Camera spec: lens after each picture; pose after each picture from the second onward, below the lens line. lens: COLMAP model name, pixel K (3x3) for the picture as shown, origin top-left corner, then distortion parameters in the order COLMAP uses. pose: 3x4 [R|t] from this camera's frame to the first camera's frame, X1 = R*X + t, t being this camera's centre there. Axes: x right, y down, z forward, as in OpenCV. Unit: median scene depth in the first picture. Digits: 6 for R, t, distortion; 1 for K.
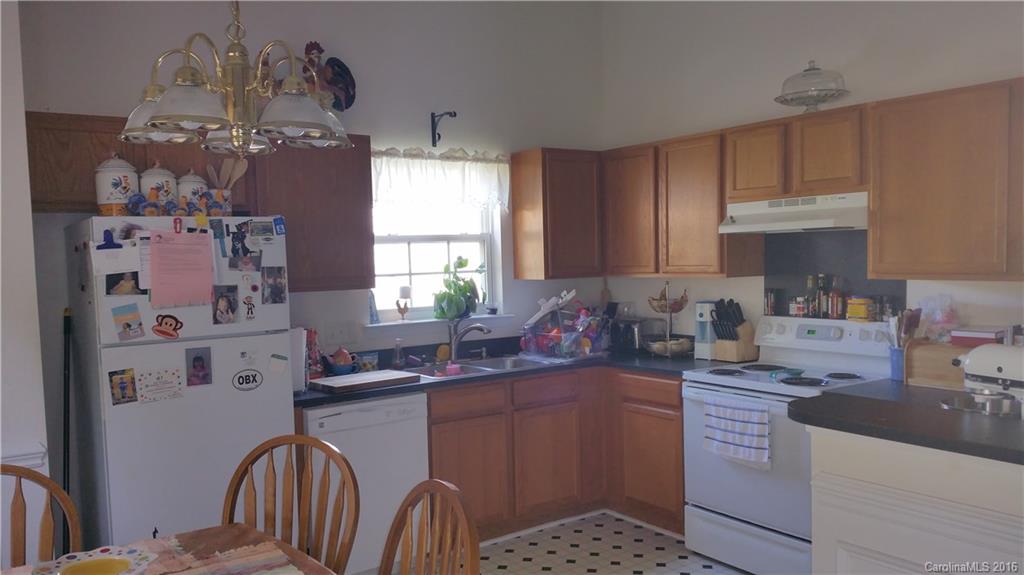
lens RADIAL K [[817.6, 0, 512.9], [0, 817.6, 296.5], [0, 0, 1]] dist [0.047307, -0.010890]
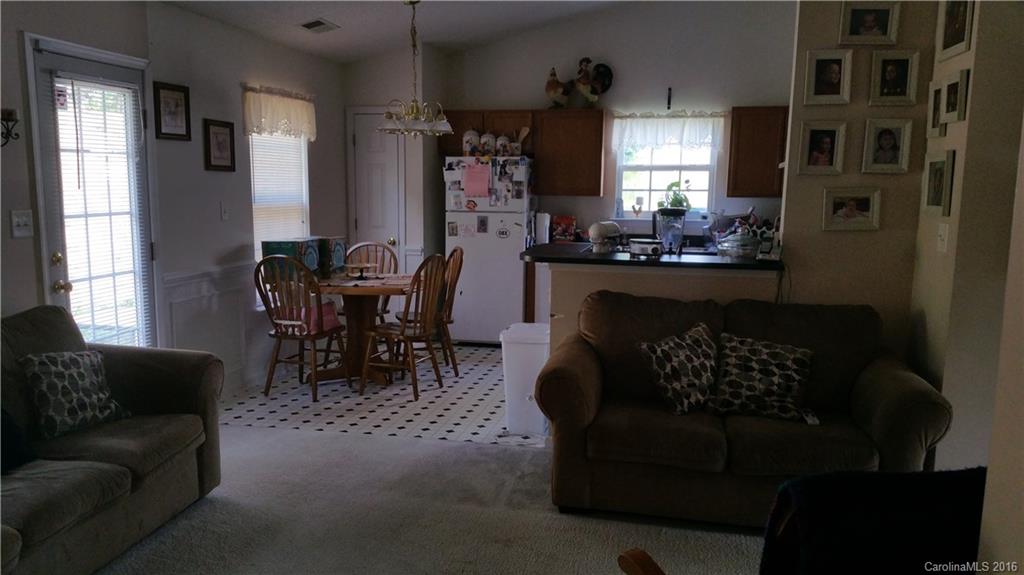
lens RADIAL K [[817.6, 0, 510.9], [0, 817.6, 289.5], [0, 0, 1]] dist [0.047307, -0.010890]
pose [[0.629739, 0.133913, -0.765177, 1.336063], [-0.068149, 0.990755, 0.117305, -0.005734], [0.773812, -0.021726, 0.633043, -0.337469]]
